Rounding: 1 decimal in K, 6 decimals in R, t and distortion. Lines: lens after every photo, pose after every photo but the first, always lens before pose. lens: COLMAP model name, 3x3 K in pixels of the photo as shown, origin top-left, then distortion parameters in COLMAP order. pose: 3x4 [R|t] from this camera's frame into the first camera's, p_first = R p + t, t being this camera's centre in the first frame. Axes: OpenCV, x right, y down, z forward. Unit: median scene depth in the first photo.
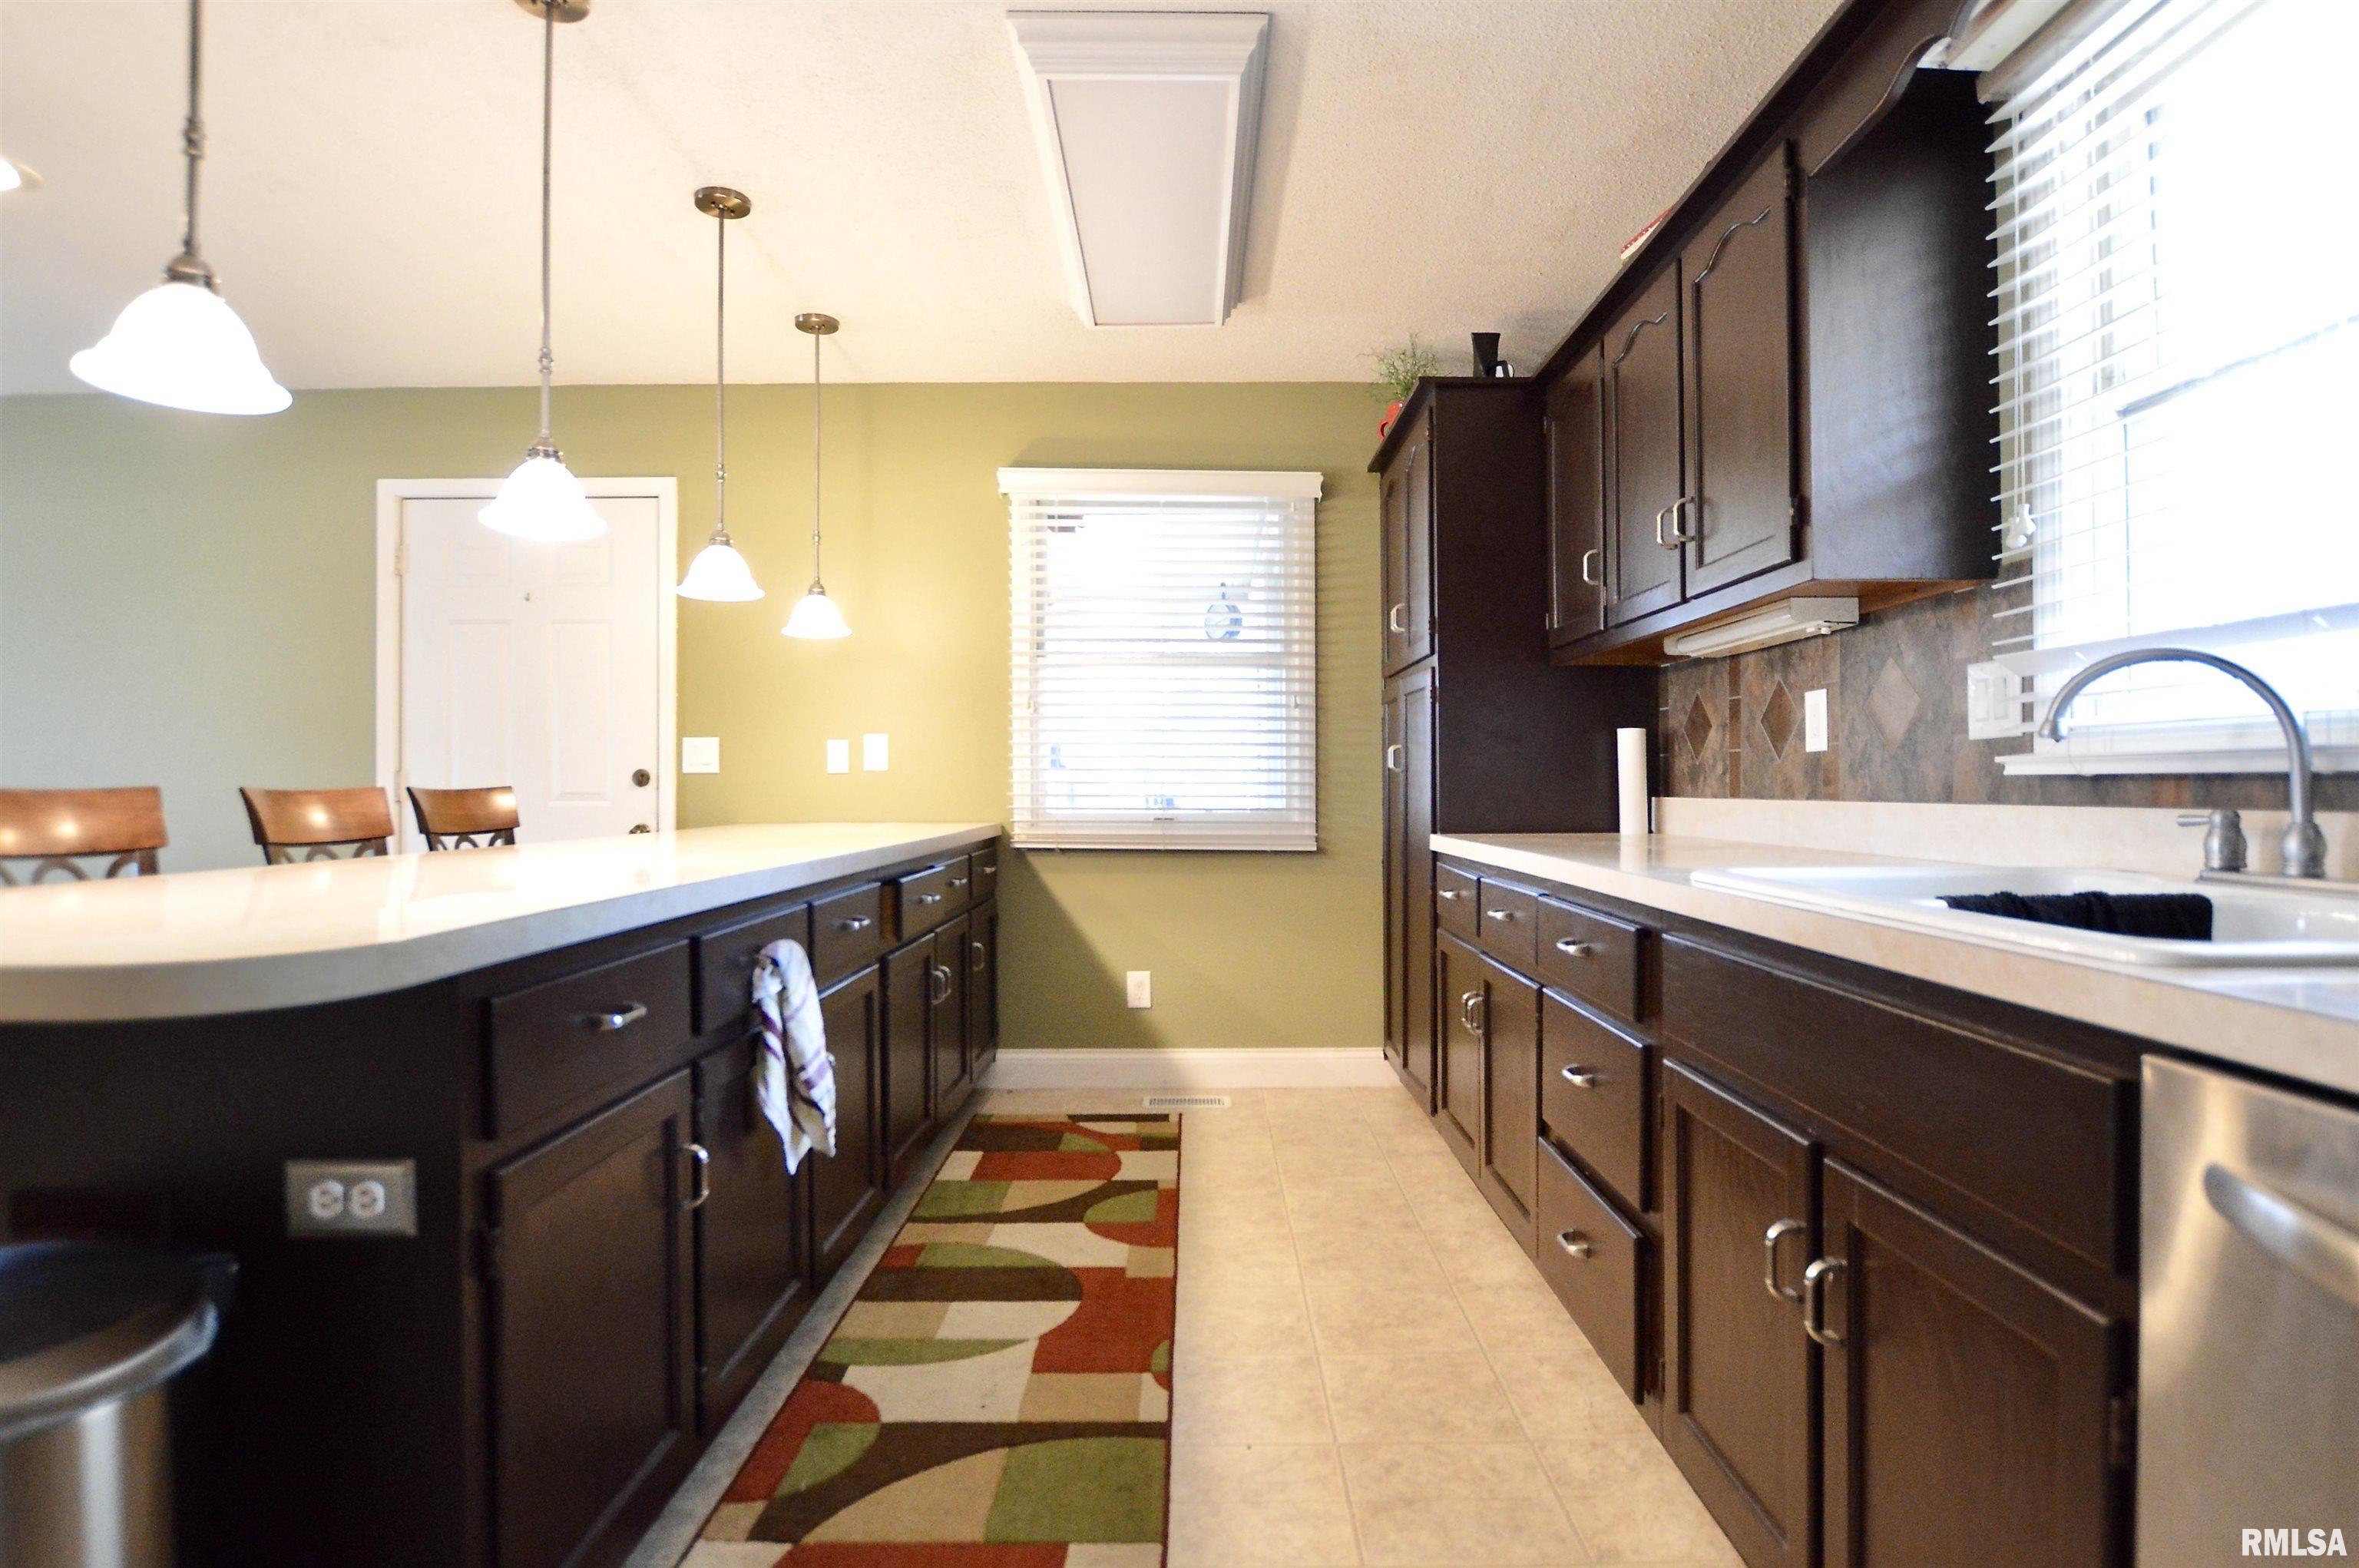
lens RADIAL K [[1223.2, 0, 1197.7], [0, 1223.2, 773.2], [0, 0, 1]] dist [-0.014082, -0.000834]
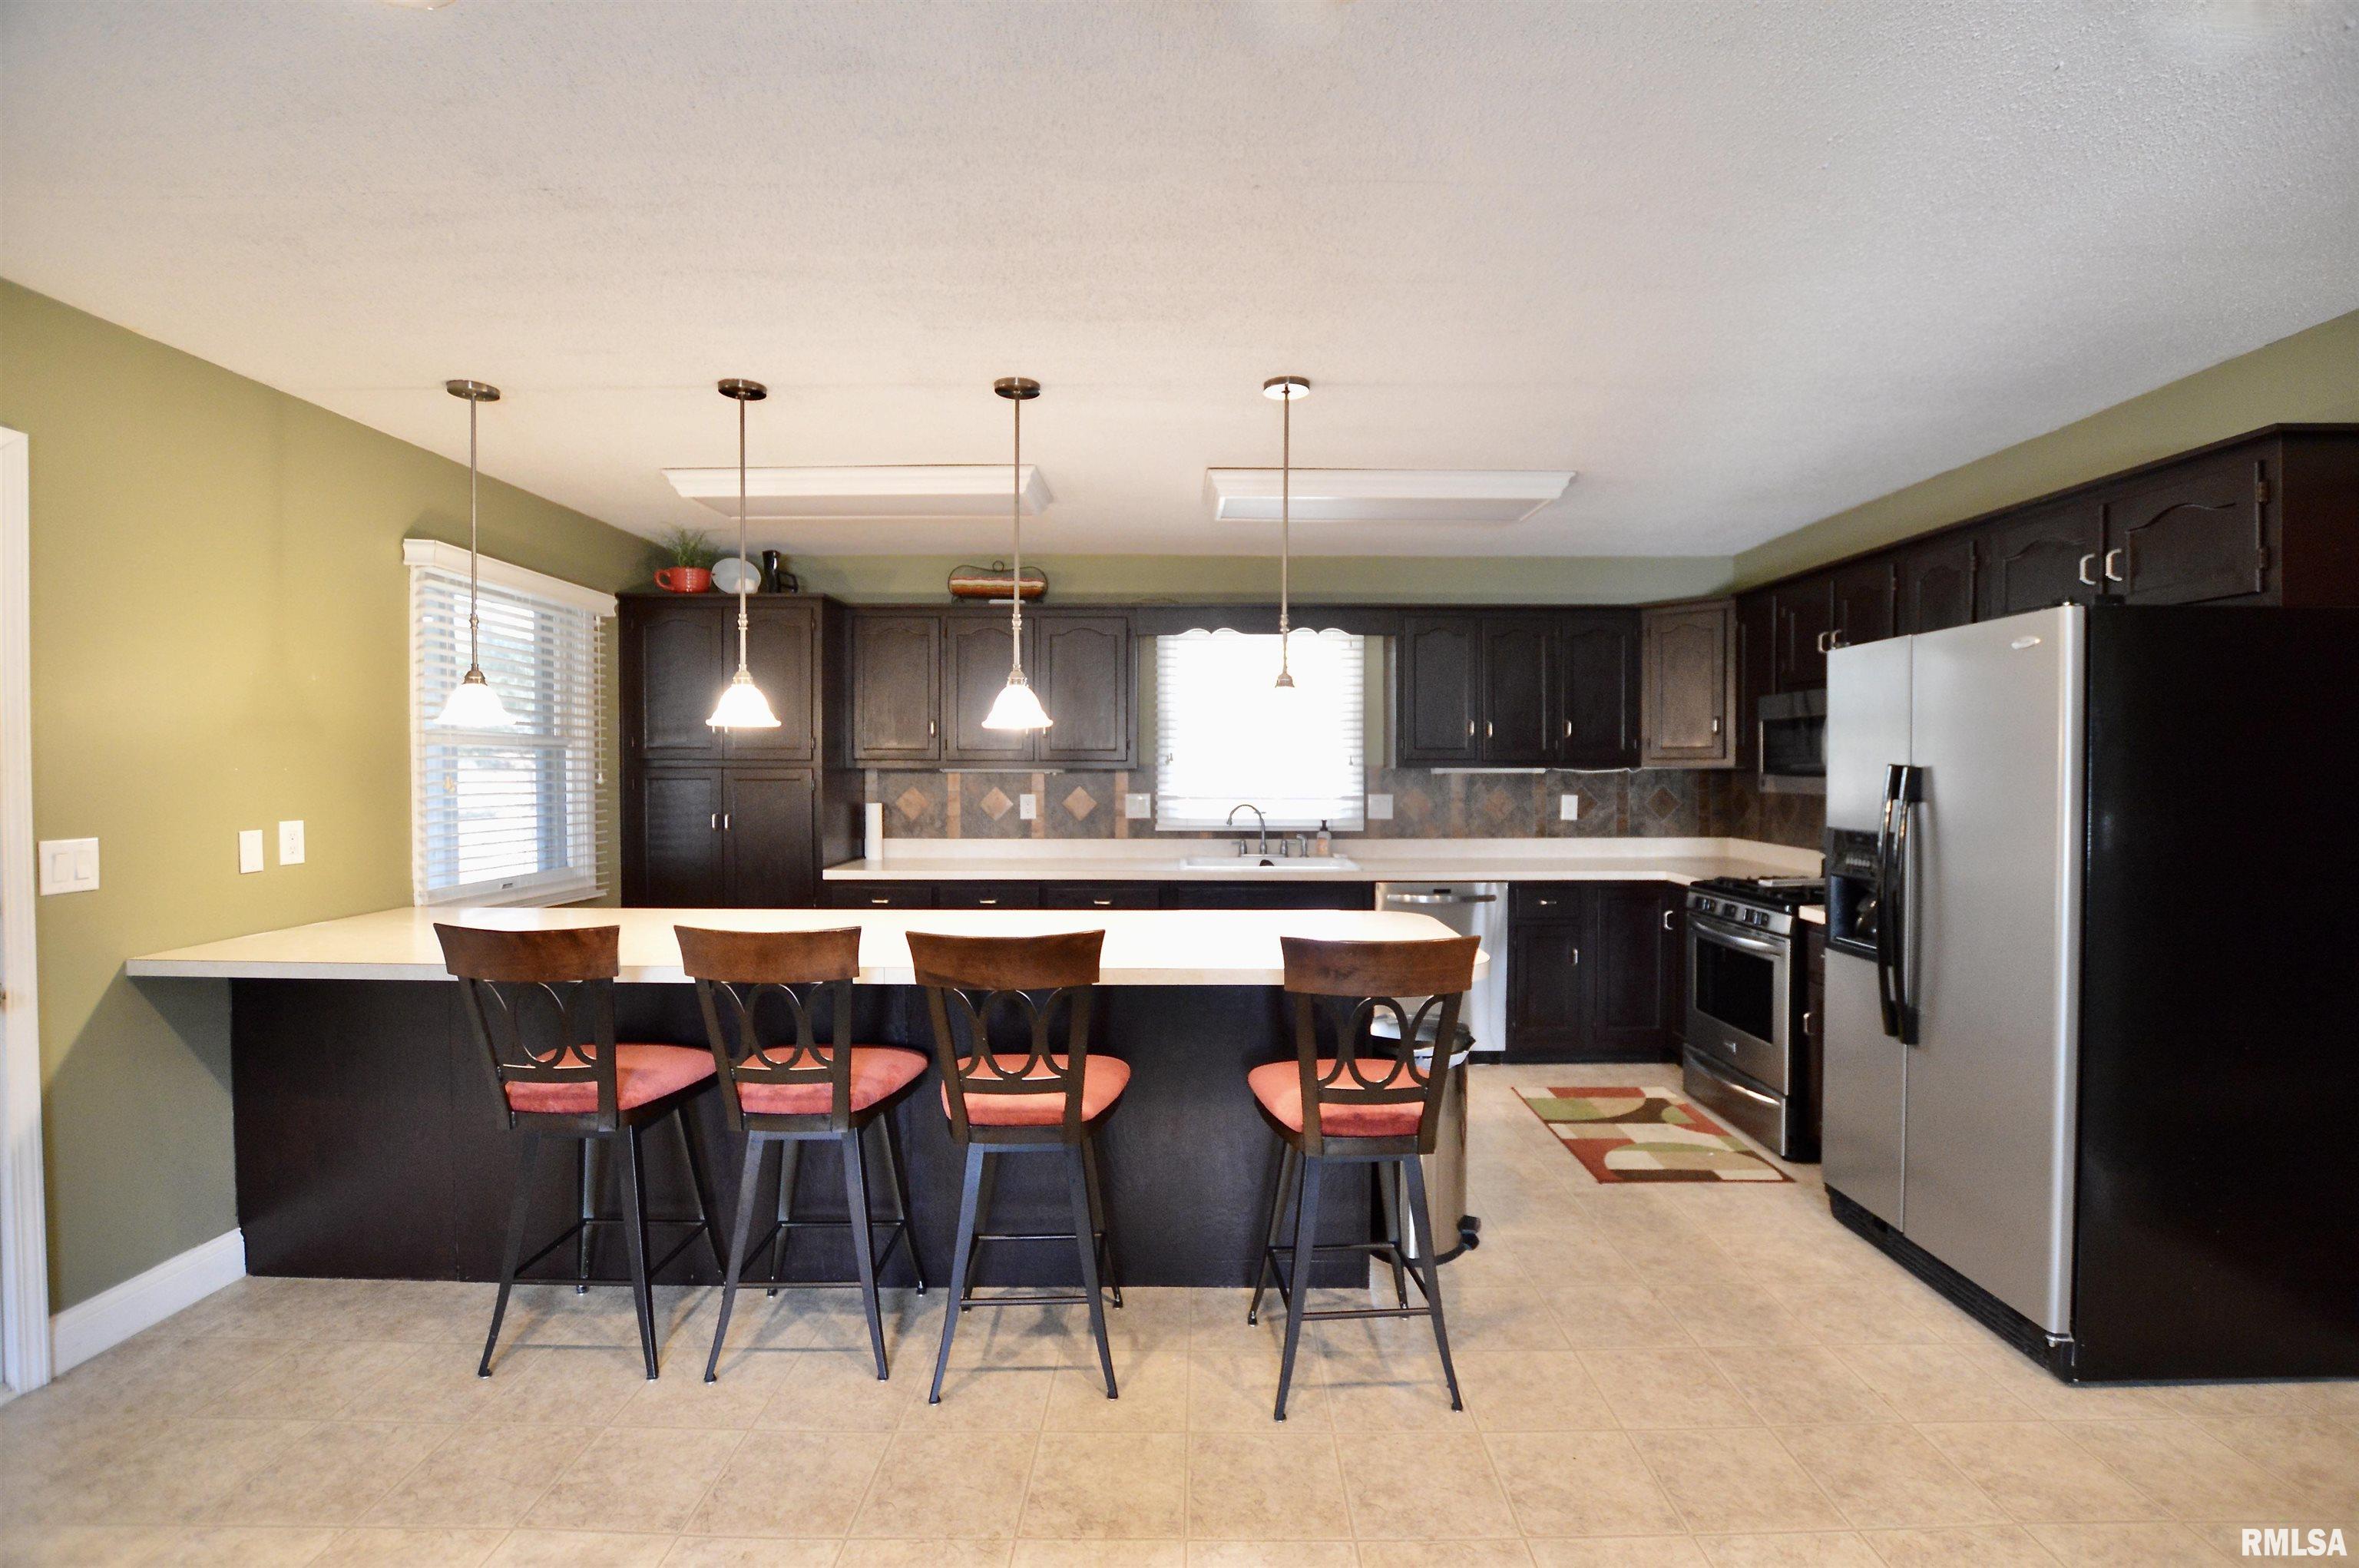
lens RADIAL K [[1053.2, 0, 1199.3], [0, 1053.2, 784.7], [0, 0, 1]] dist [-0.030355, 0.004739]
pose [[-0.001437, -0.015978, 0.999871, -1.249659], [-0.010864, 0.999814, 0.015962, -0.096146], [-0.999940, -0.010839, -0.001610, 0.498702]]
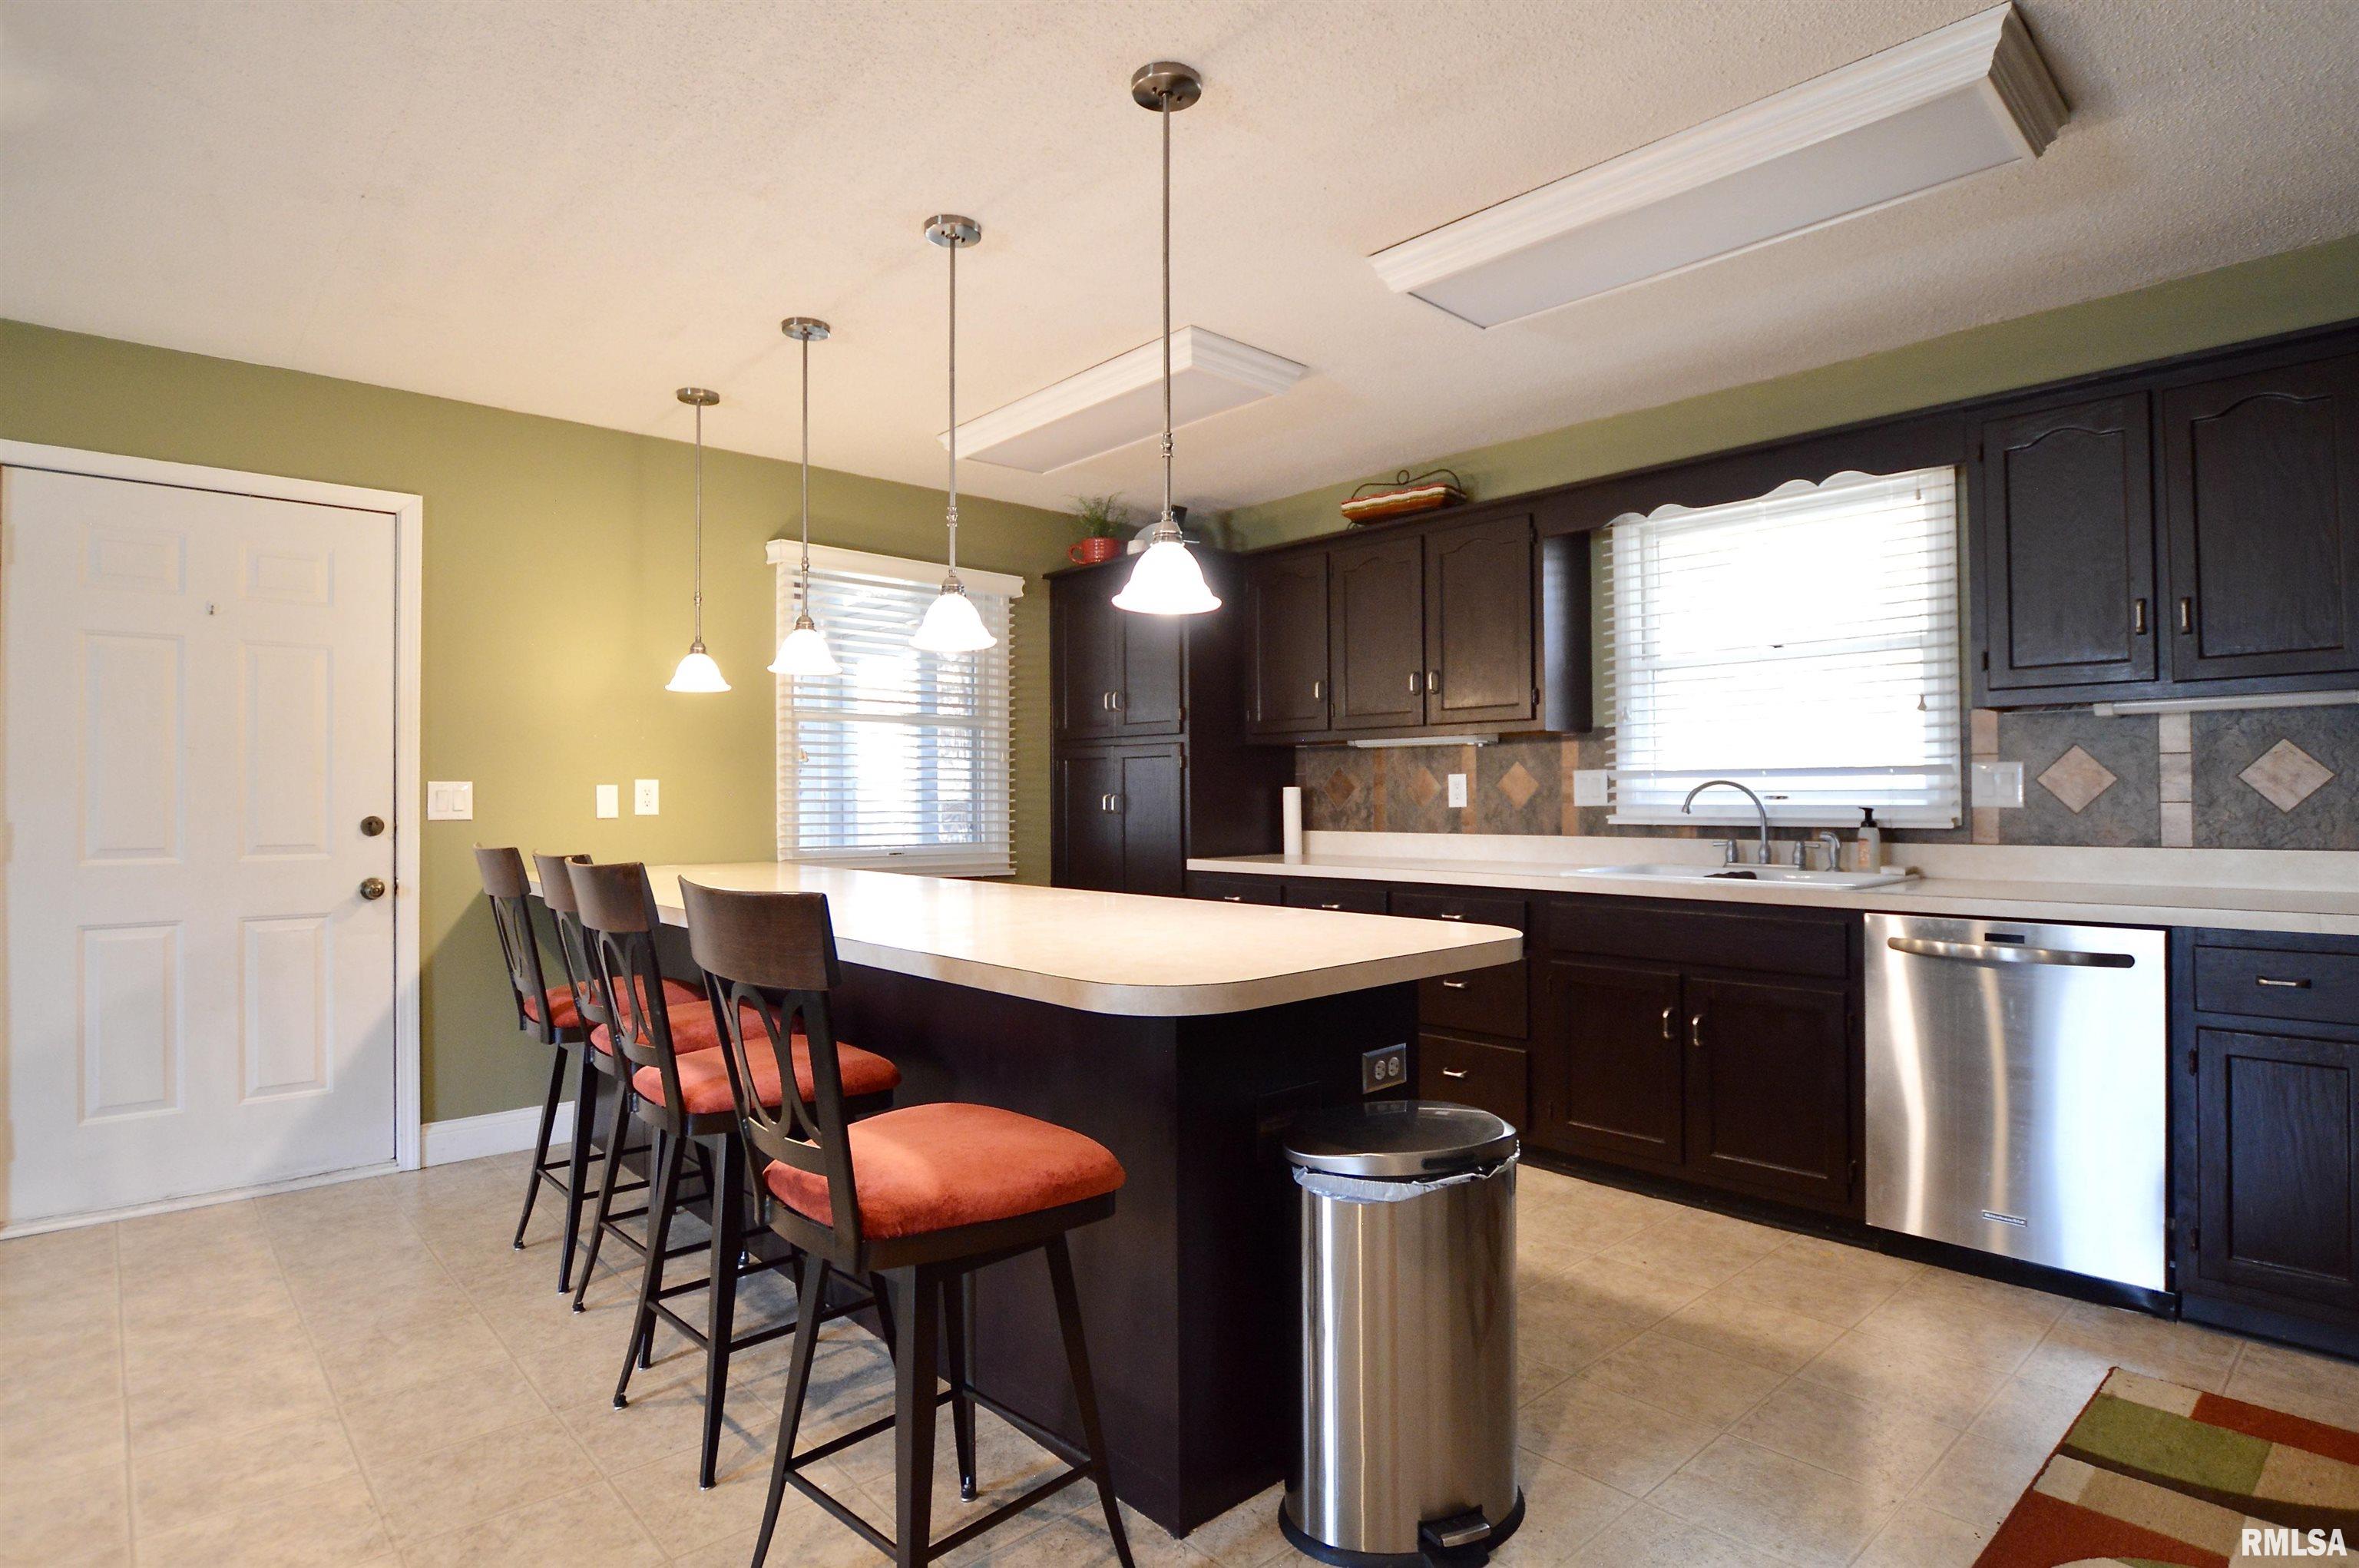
lens RADIAL K [[1223.2, 0, 1199.5], [0, 1223.2, 790.3], [0, 0, 1]] dist [-0.014082, -0.000834]
pose [[0.734943, 0.002953, 0.678122, -0.796505], [-0.003976, 0.999992, -0.000045, -0.031883], [-0.678117, -0.002664, 0.734949, -0.079596]]
